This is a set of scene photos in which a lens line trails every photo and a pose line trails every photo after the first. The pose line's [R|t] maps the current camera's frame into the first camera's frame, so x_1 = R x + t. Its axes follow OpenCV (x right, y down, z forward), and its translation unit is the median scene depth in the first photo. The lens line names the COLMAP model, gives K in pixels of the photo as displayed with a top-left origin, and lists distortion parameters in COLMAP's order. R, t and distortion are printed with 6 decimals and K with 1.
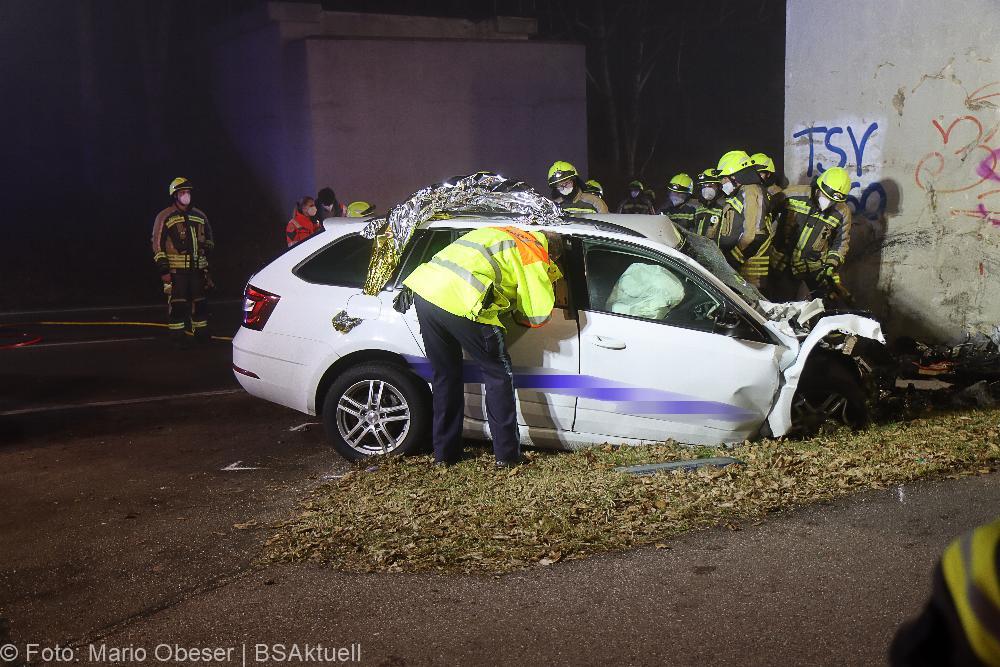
lens RADIAL K [[963.3, 0, 490.6], [0, 963.3, 336.2], [0, 0, 1]] dist [0.007210, 0.000000]
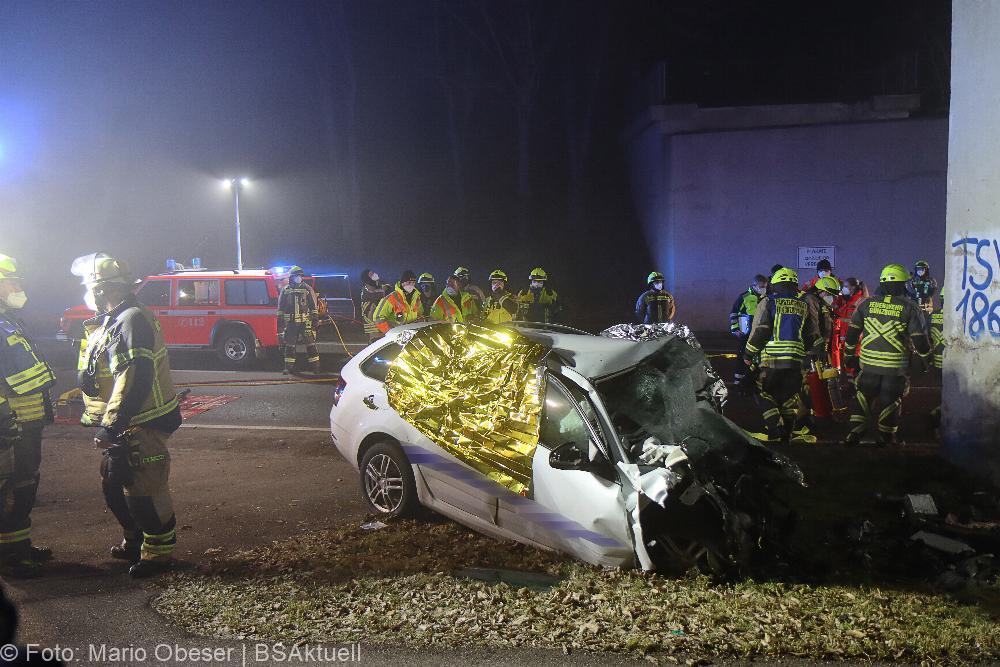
lens RADIAL K [[793.9, 0, 493.8], [0, 793.9, 340.4], [0, 0, 1]] dist [-0.004171, 0.008717]
pose [[0.836972, 0.073358, -0.542307, 0.437344], [-0.082430, 0.996568, 0.007587, -0.099197], [0.541002, 0.038352, 0.840146, 0.124161]]
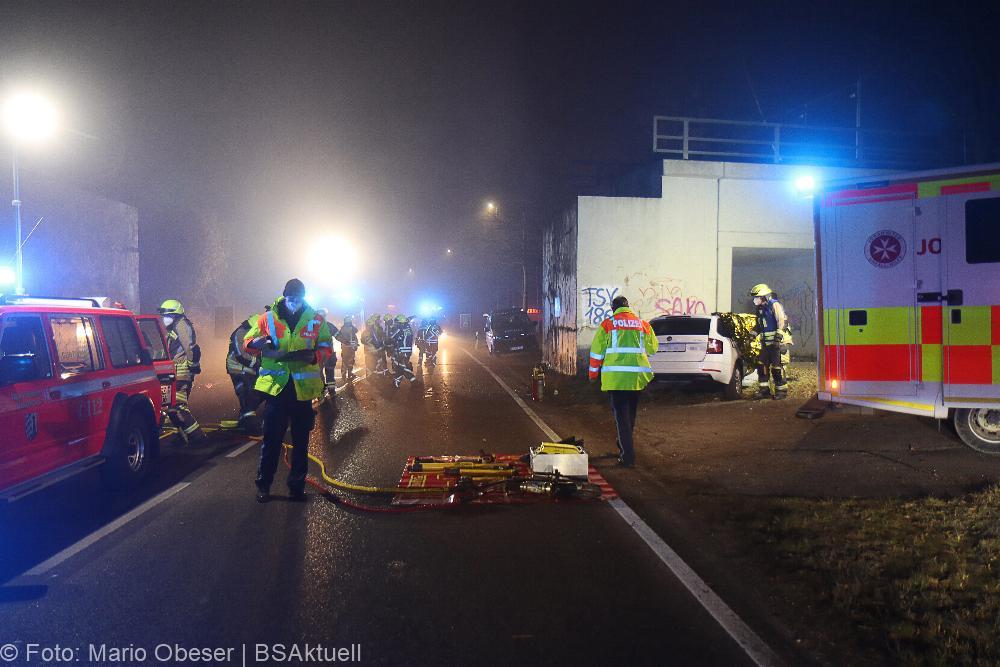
lens RADIAL K [[793.9, 0, 503.4], [0, 793.9, 332.6], [0, 0, 1]] dist [-0.004171, 0.008717]
pose [[0.327763, -0.001068, 0.944760, -1.978391], [0.151999, 0.987032, -0.051617, -0.033859], [-0.932453, 0.160521, 0.323674, 0.654683]]
